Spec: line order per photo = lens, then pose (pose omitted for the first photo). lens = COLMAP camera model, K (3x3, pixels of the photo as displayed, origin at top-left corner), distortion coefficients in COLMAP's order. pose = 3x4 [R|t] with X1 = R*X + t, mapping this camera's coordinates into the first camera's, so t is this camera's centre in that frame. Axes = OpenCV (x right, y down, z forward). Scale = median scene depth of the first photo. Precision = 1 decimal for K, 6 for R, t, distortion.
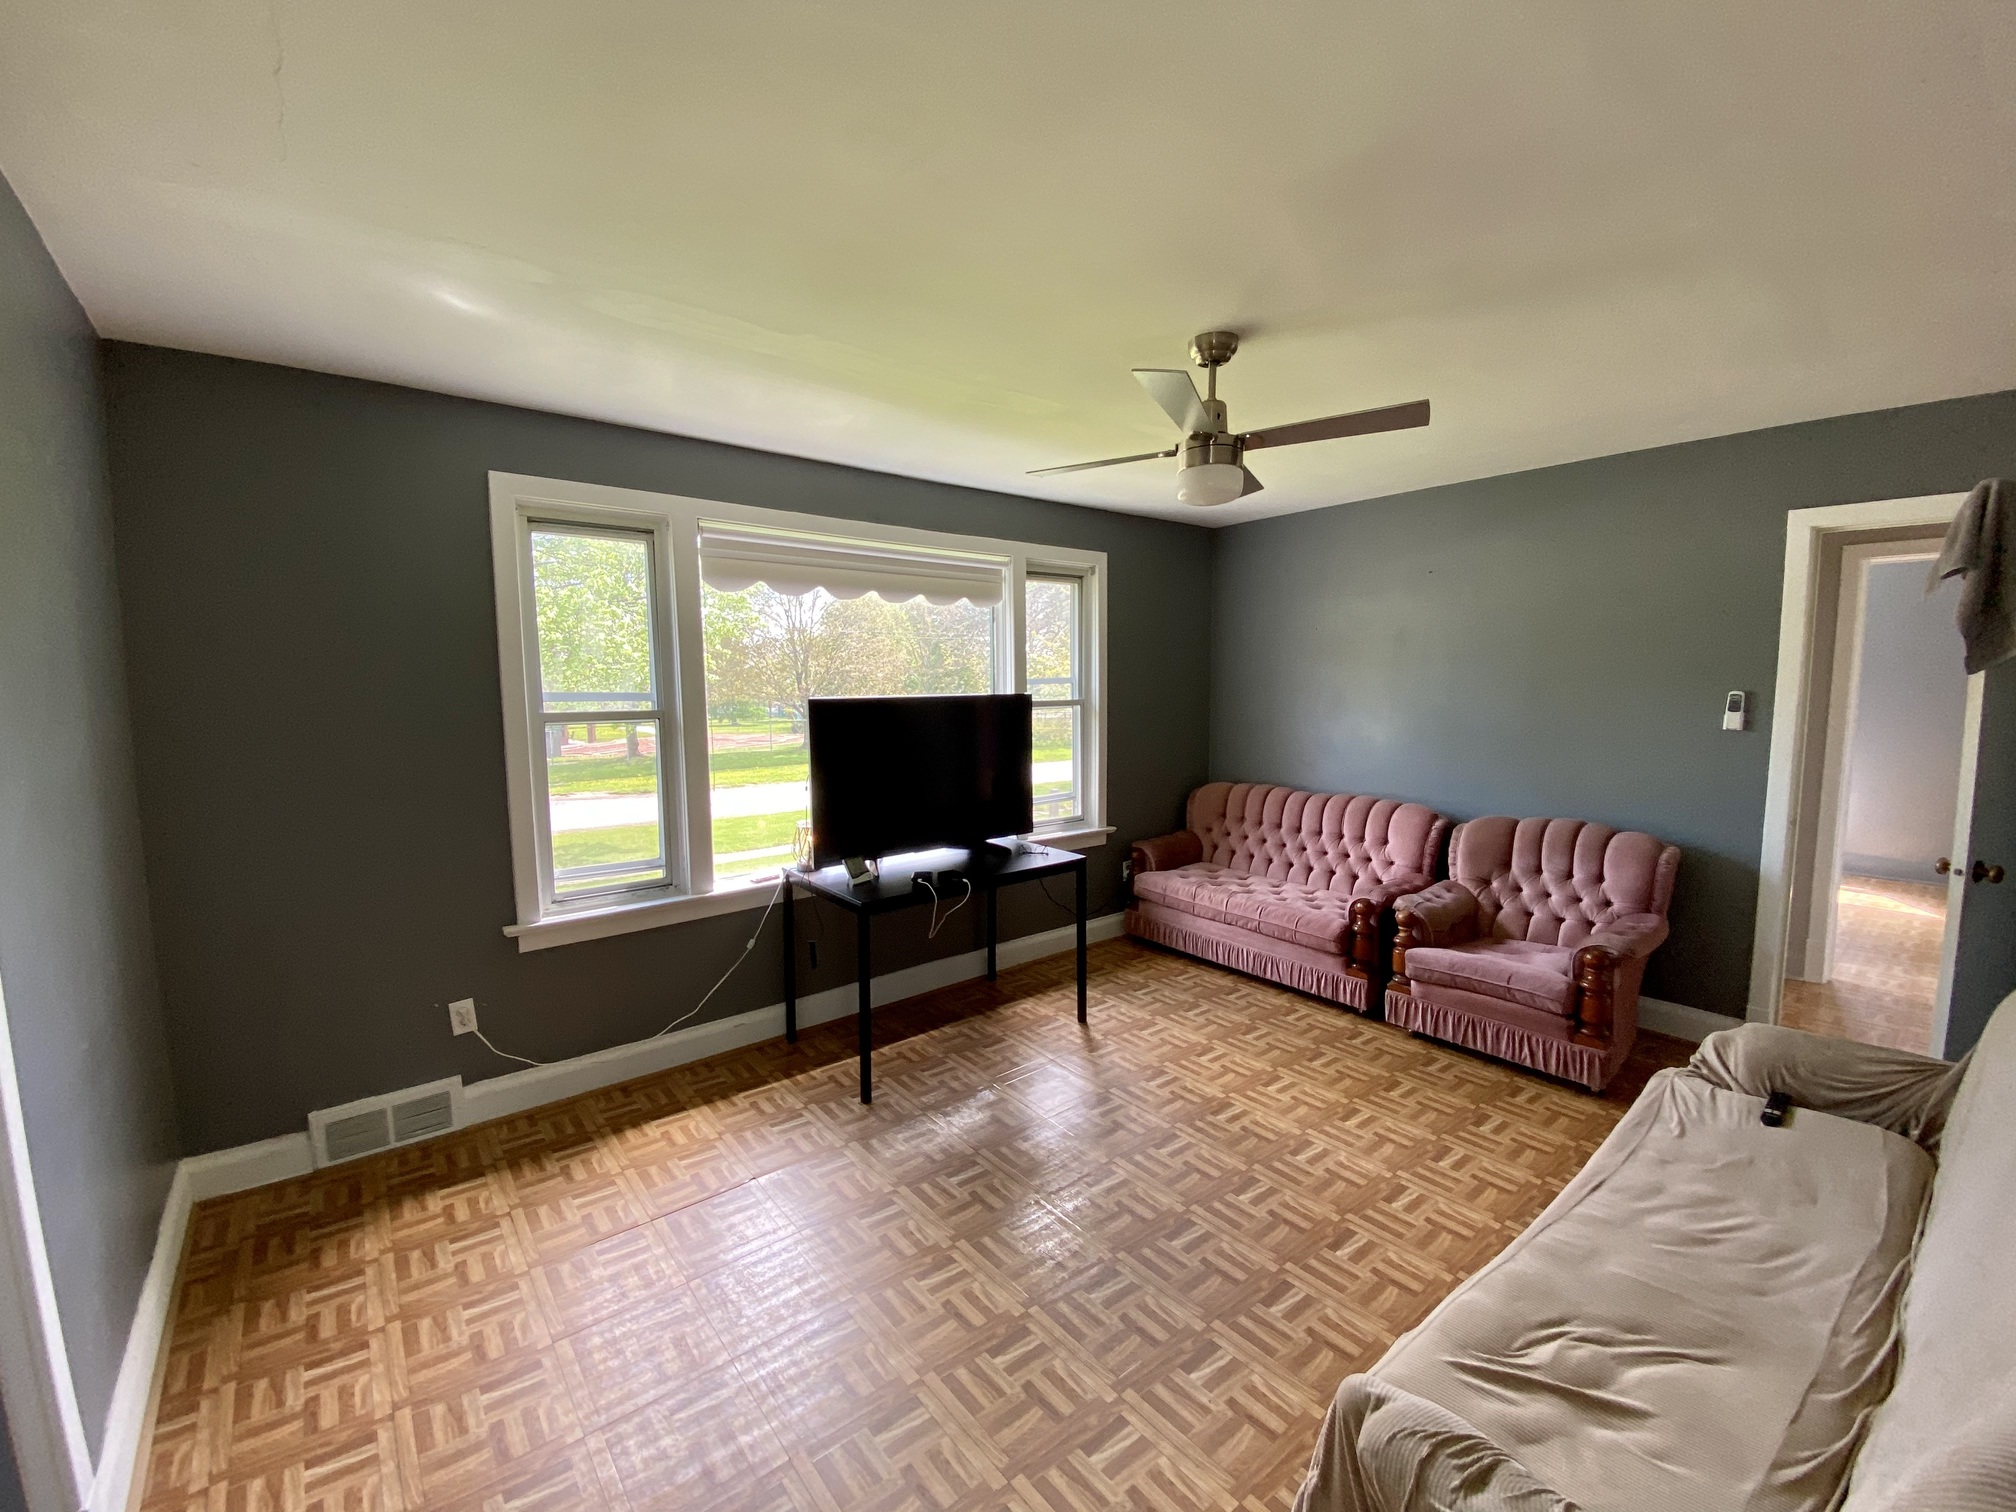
lens RADIAL K [[818.4, 0, 1008.0], [0, 818.4, 756.0], [0, 0, 1]] dist [0.001768, -0.024080]
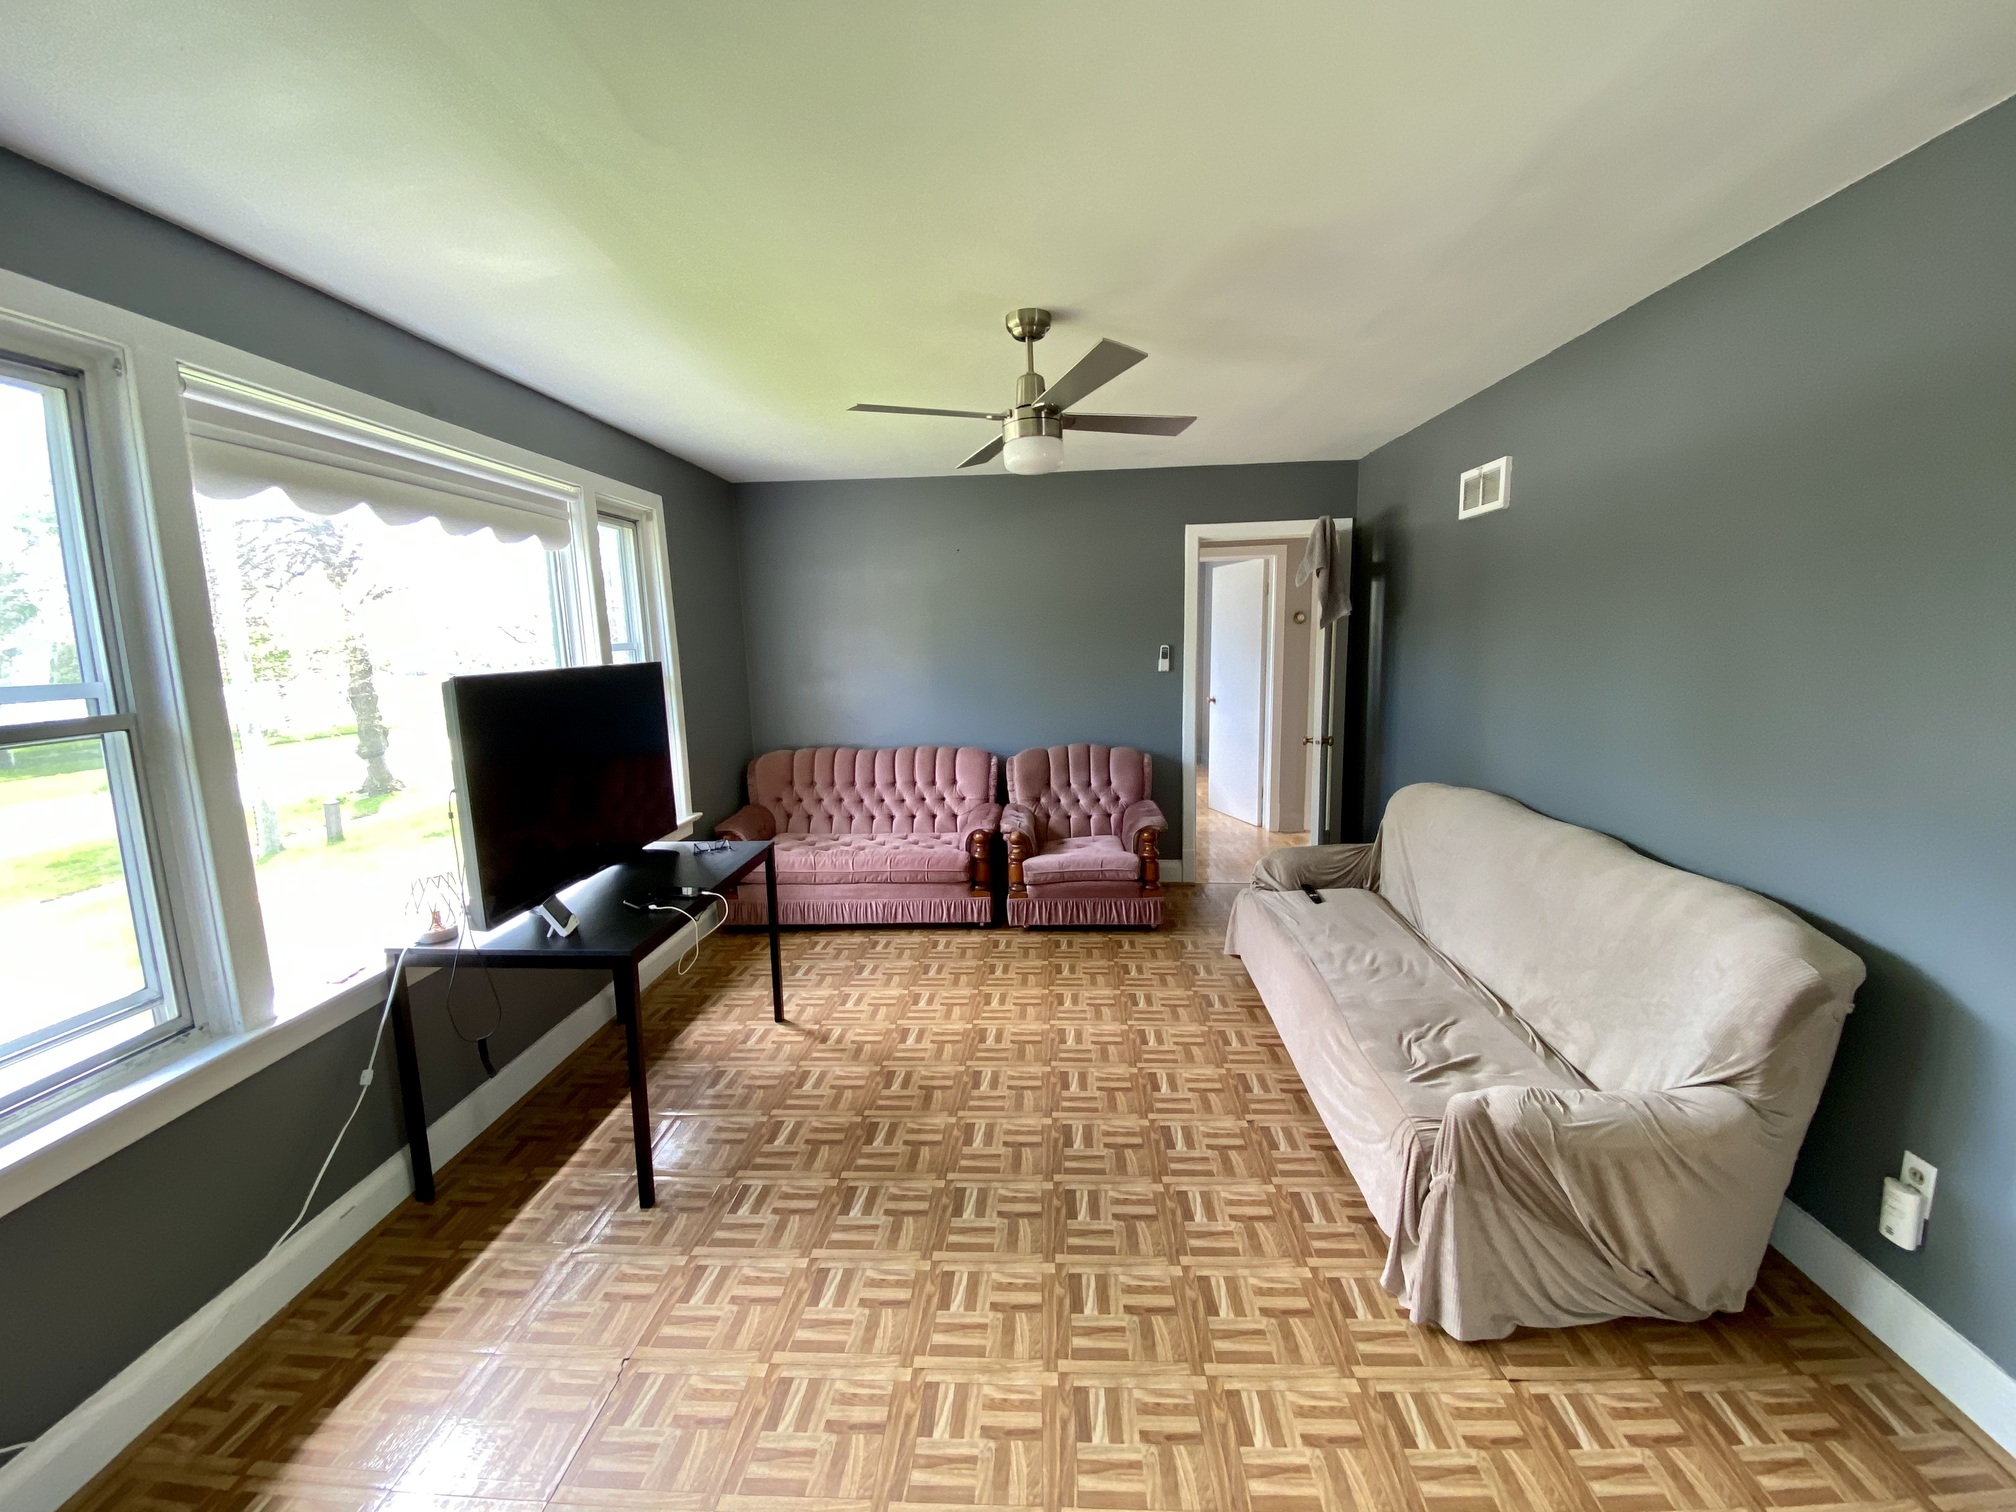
lens RADIAL K [[799.9, 0, 1008.0], [0, 799.9, 756.0], [0, 0, 1]] dist [0.001309, -0.023900]
pose [[0.656287, -0.117419, 0.745319, -0.393163], [0.089577, 0.992956, 0.077556, -0.015493], [-0.749175, 0.015865, 0.662182, 0.220489]]
